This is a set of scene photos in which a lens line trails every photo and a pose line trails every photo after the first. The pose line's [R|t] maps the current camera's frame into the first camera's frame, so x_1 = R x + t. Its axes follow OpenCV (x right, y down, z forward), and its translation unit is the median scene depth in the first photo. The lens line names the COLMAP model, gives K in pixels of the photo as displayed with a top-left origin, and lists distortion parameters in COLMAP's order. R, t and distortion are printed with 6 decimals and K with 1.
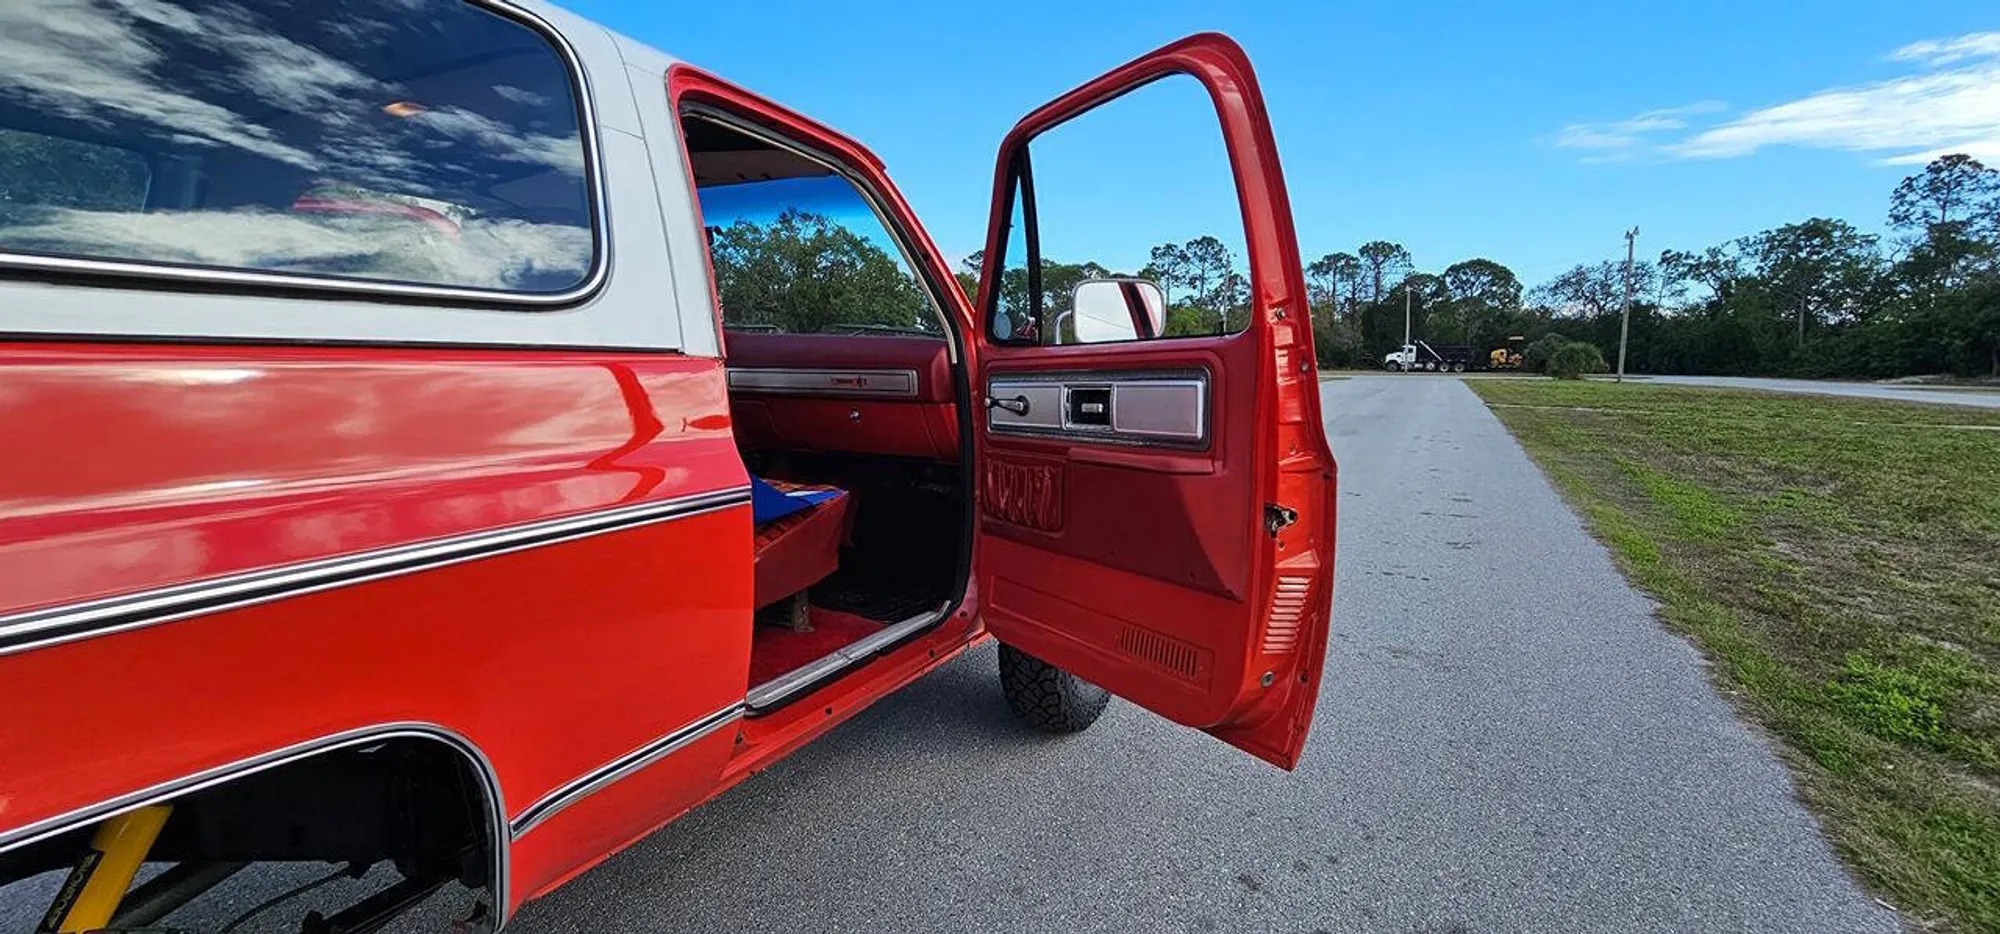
lens RADIAL K [[832.9, 0, 995.9], [0, 832.9, 457.9], [0, 0, 1]] dist [0.009170, 0.000055]
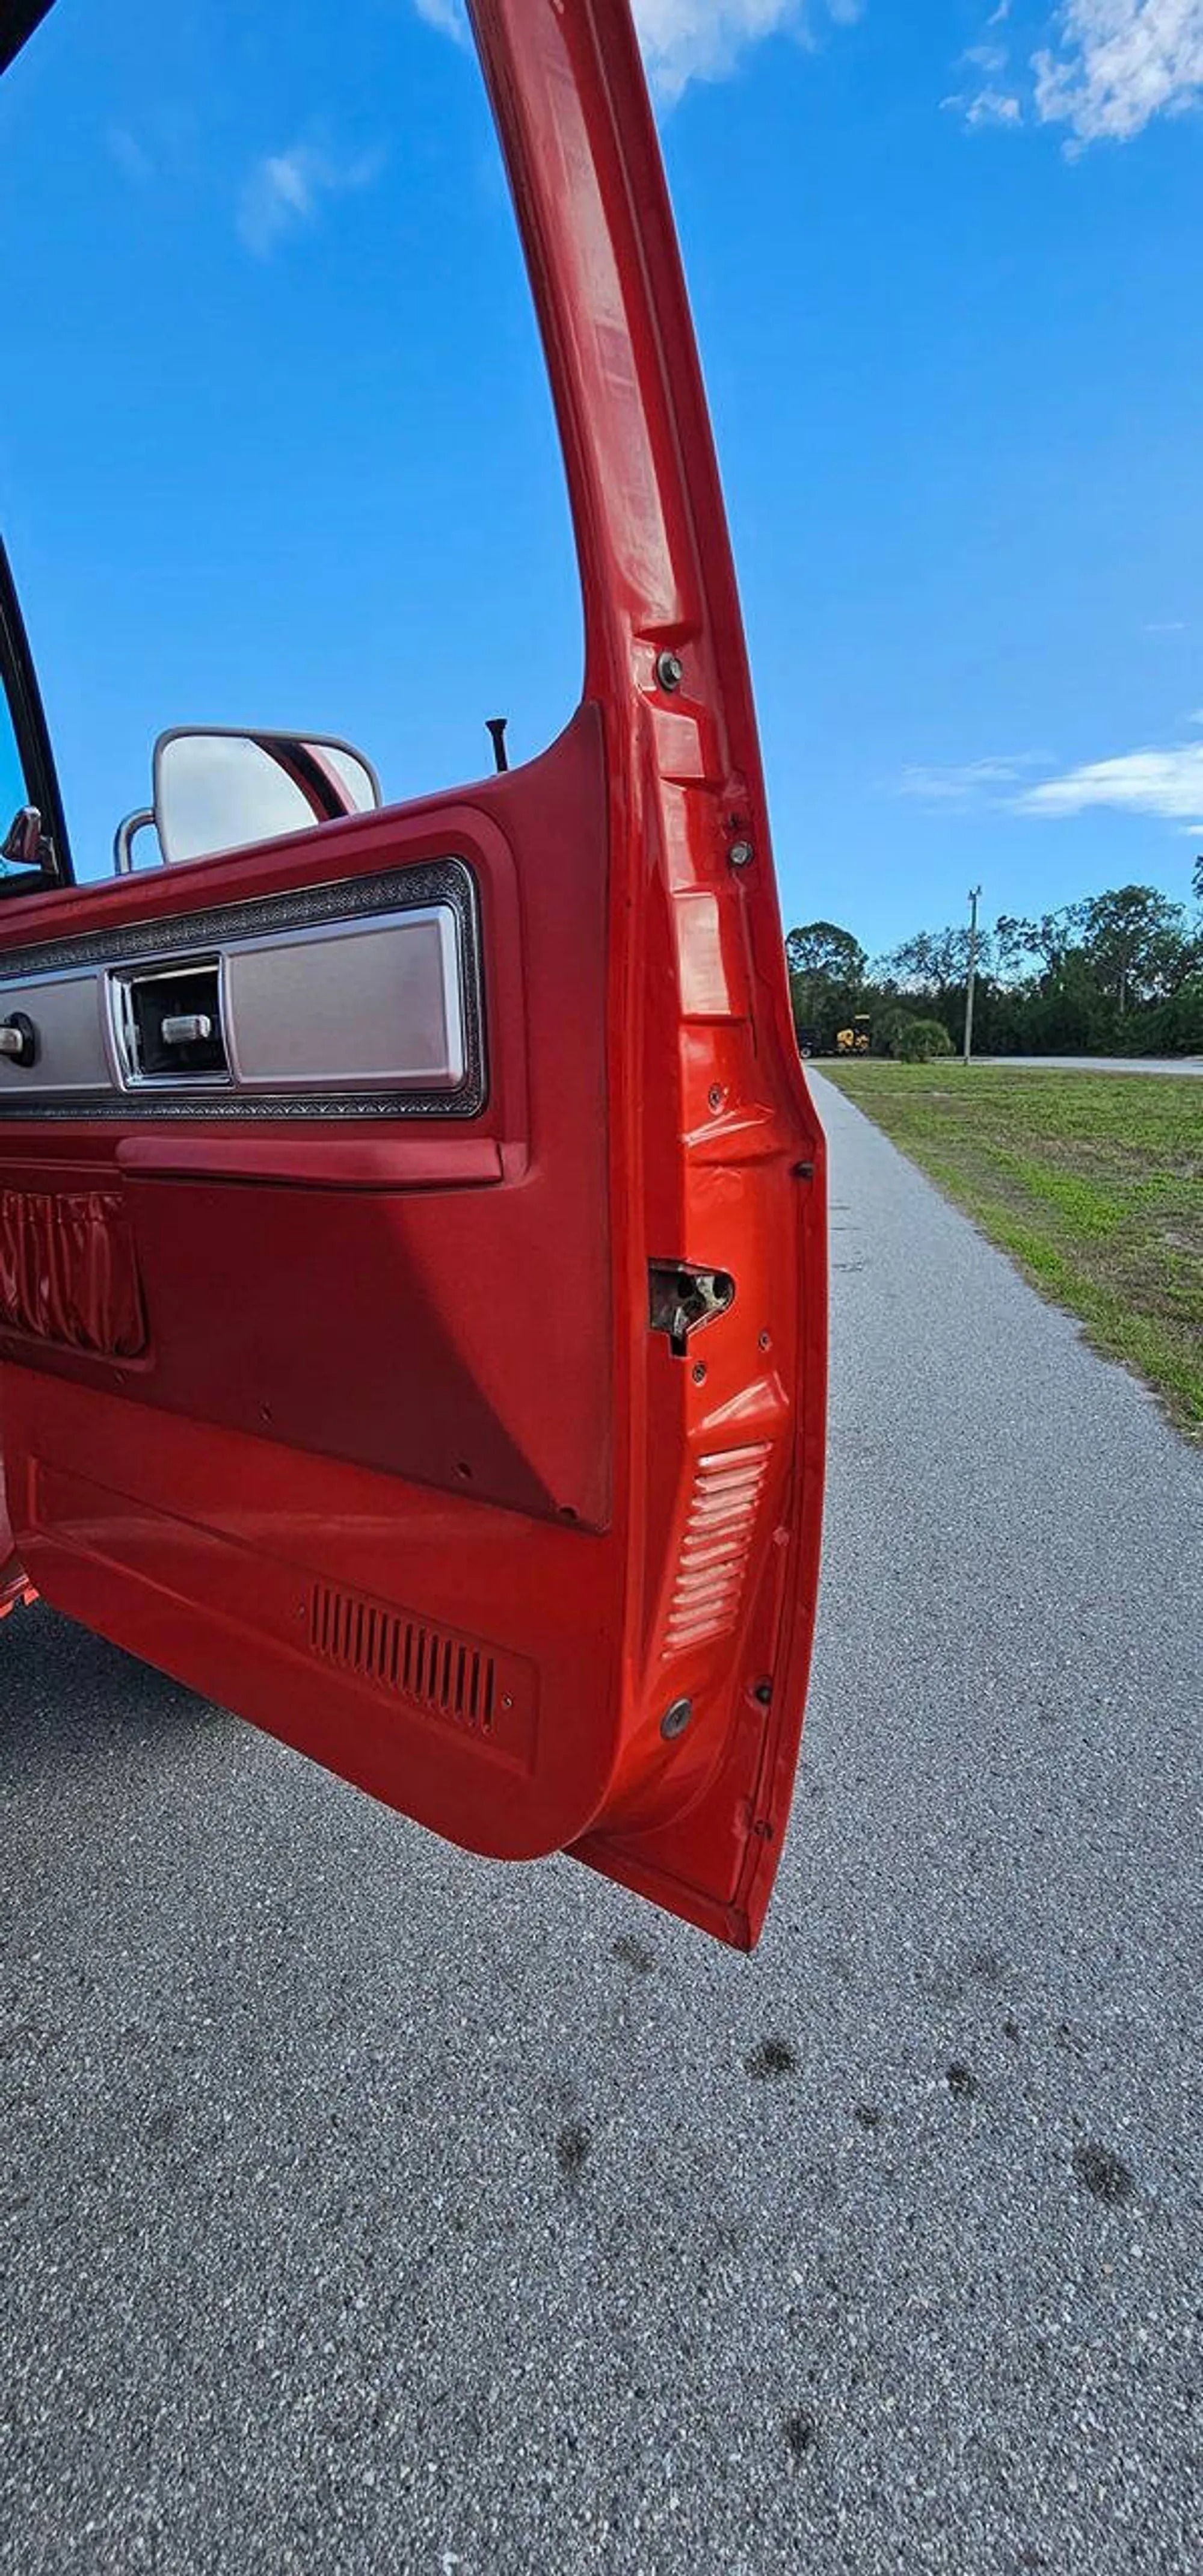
lens RADIAL K [[994.9, 0, 609.0], [0, 994.9, 1284.1], [0, 0, 1]] dist [0.000476, -0.000064]
pose [[0.945406, -0.088193, 0.313734, 0.146221], [0.055557, 0.992210, 0.111504, 0.014874], [-0.321124, -0.087986, 0.942941, 0.511341]]
